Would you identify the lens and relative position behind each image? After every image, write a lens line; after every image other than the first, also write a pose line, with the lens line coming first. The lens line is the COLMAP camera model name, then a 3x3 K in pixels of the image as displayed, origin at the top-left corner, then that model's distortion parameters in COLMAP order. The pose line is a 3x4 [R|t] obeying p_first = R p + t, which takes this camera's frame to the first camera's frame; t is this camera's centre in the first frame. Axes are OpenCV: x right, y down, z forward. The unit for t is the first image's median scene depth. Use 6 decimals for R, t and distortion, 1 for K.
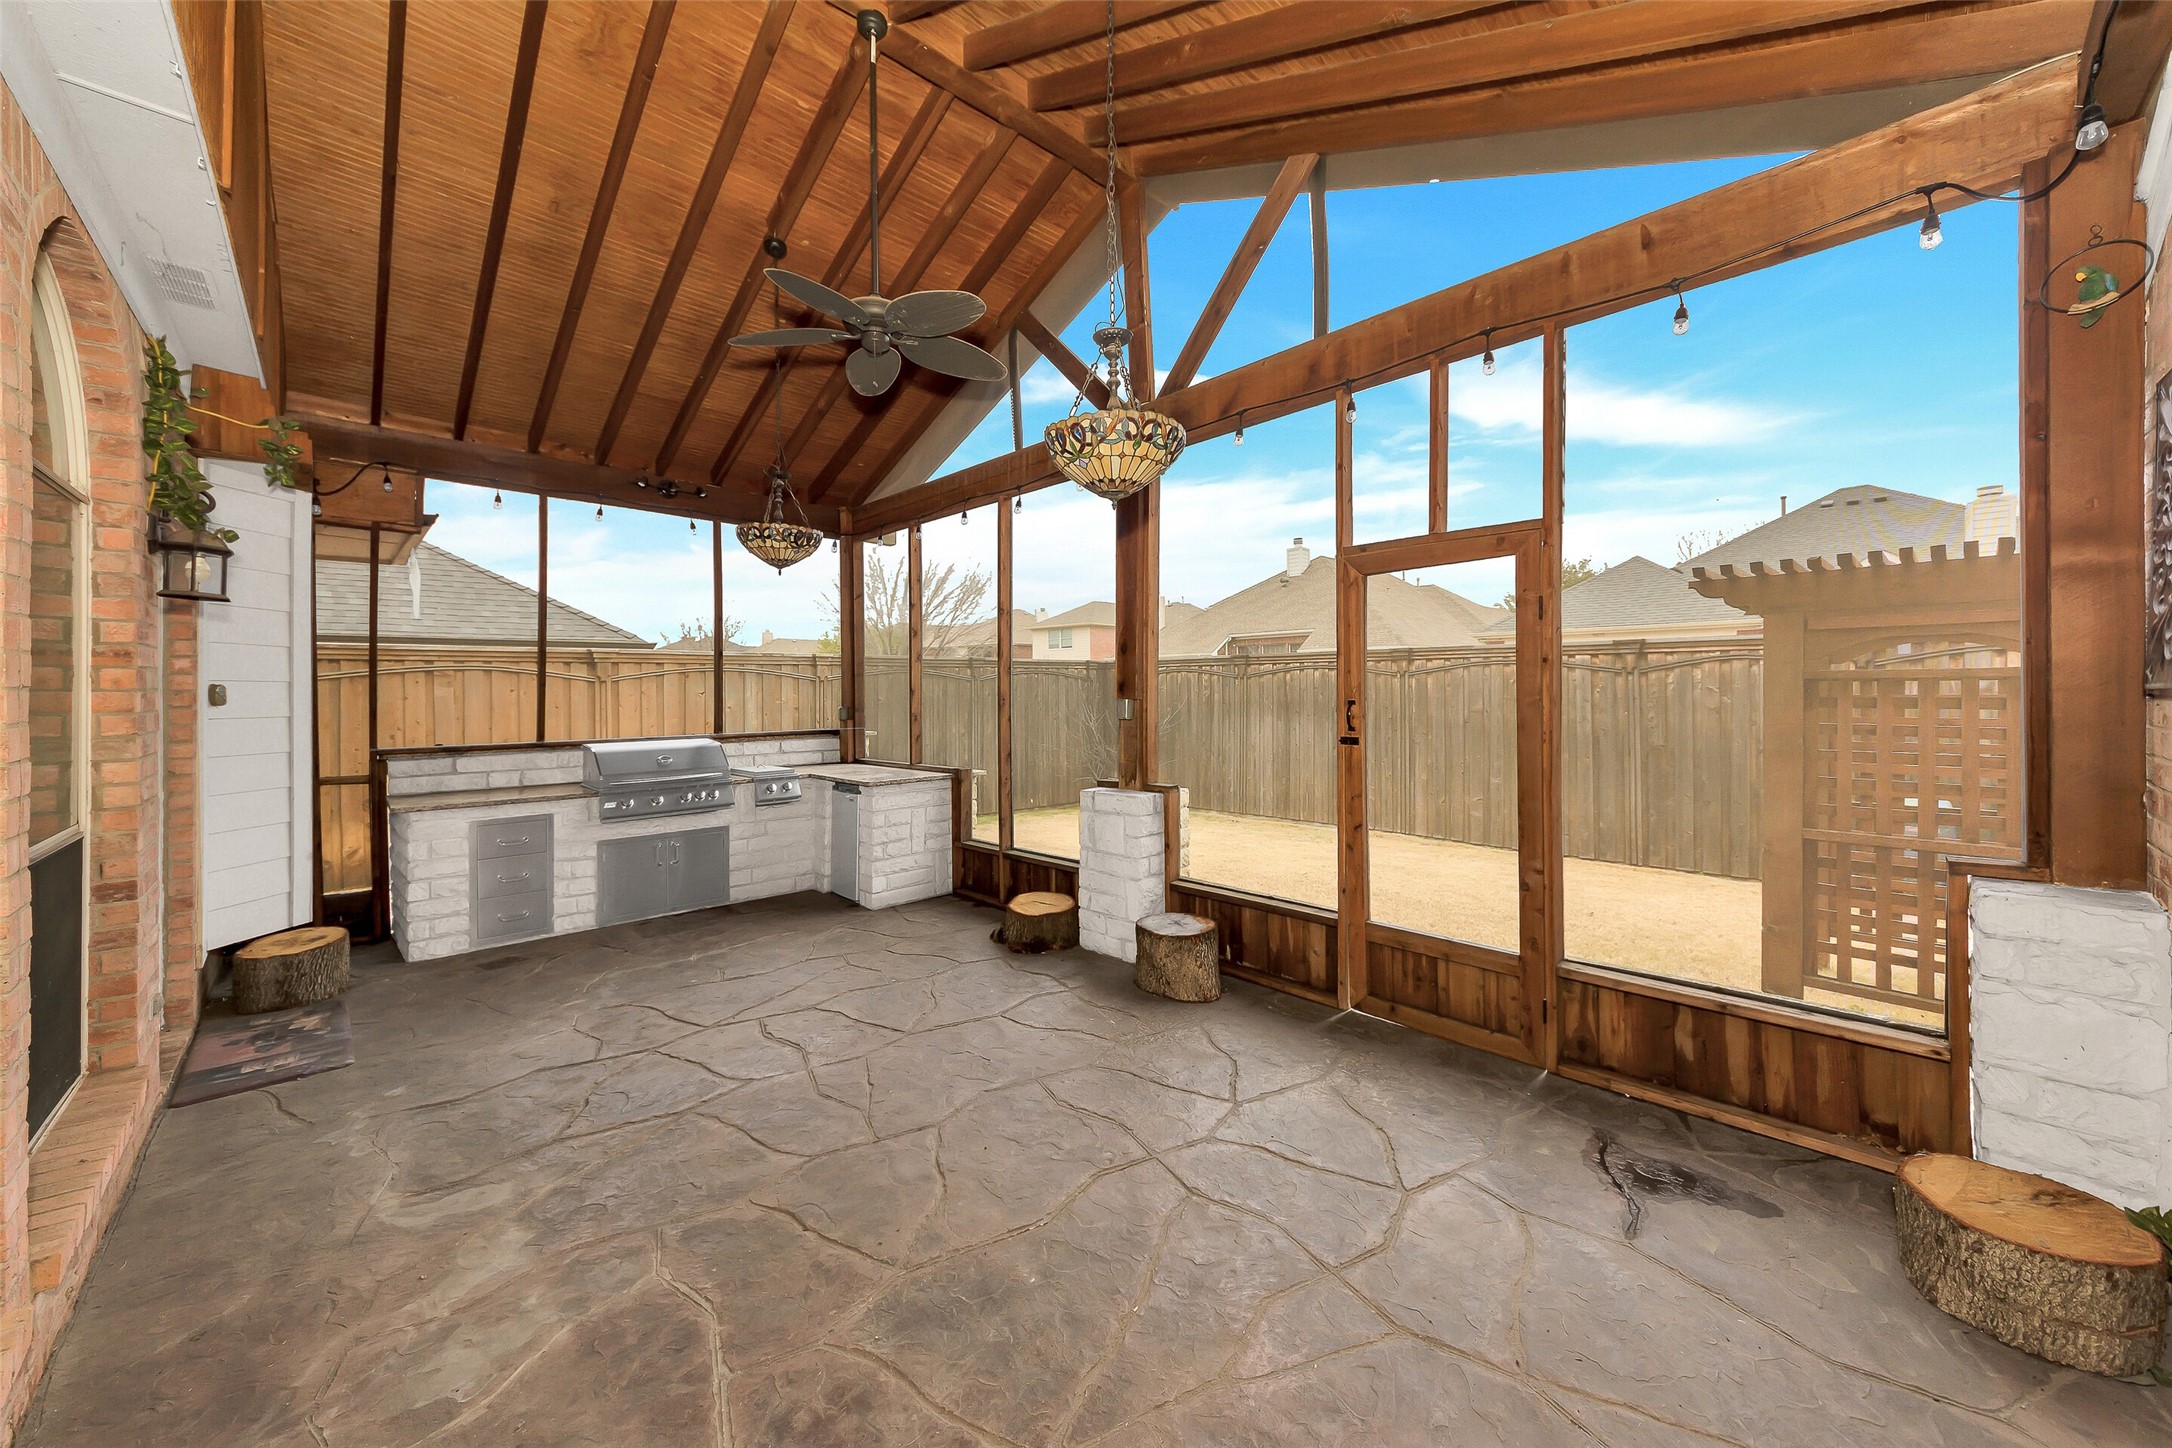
lens RADIAL K [[776.0, 0, 1081.4], [0, 776.0, 665.6], [0, 0, 1]] dist [0.008255, -0.006834]
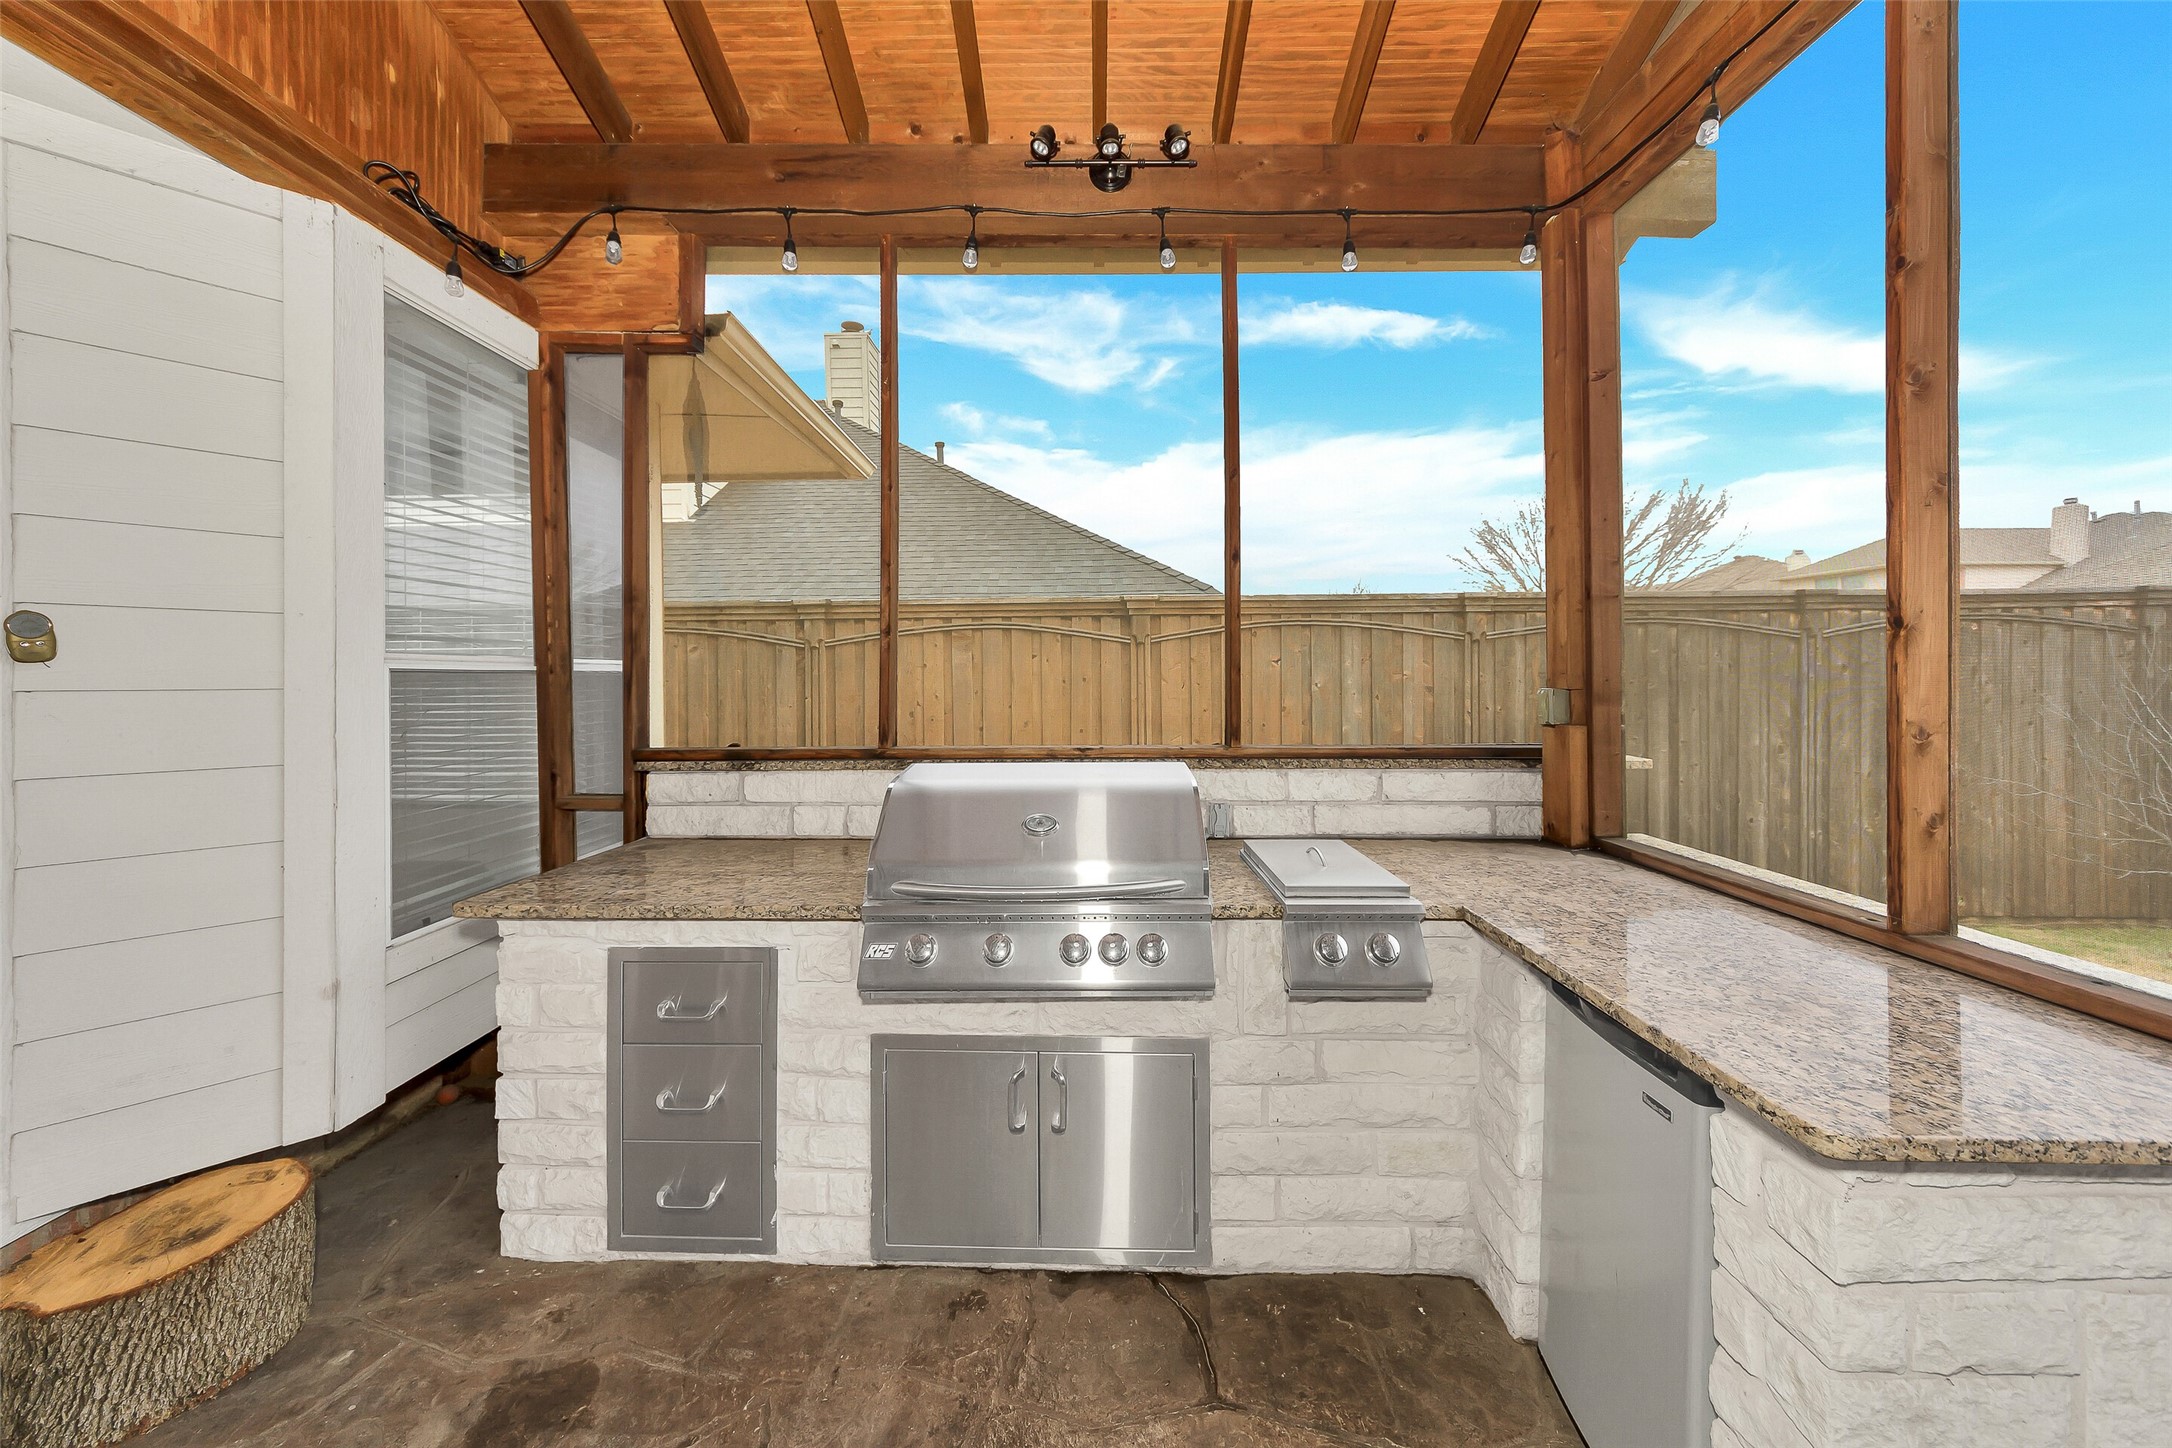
lens RADIAL K [[780.4, 0, 1082.8], [0, 780.4, 675.7], [0, 0, 1]] dist [0.013325, -0.006987]
pose [[0.713726, 0.010469, -0.700346, -0.243252], [0.019290, 0.999215, 0.034595, 0.035264], [0.700159, -0.038201, 0.712964, 0.686969]]
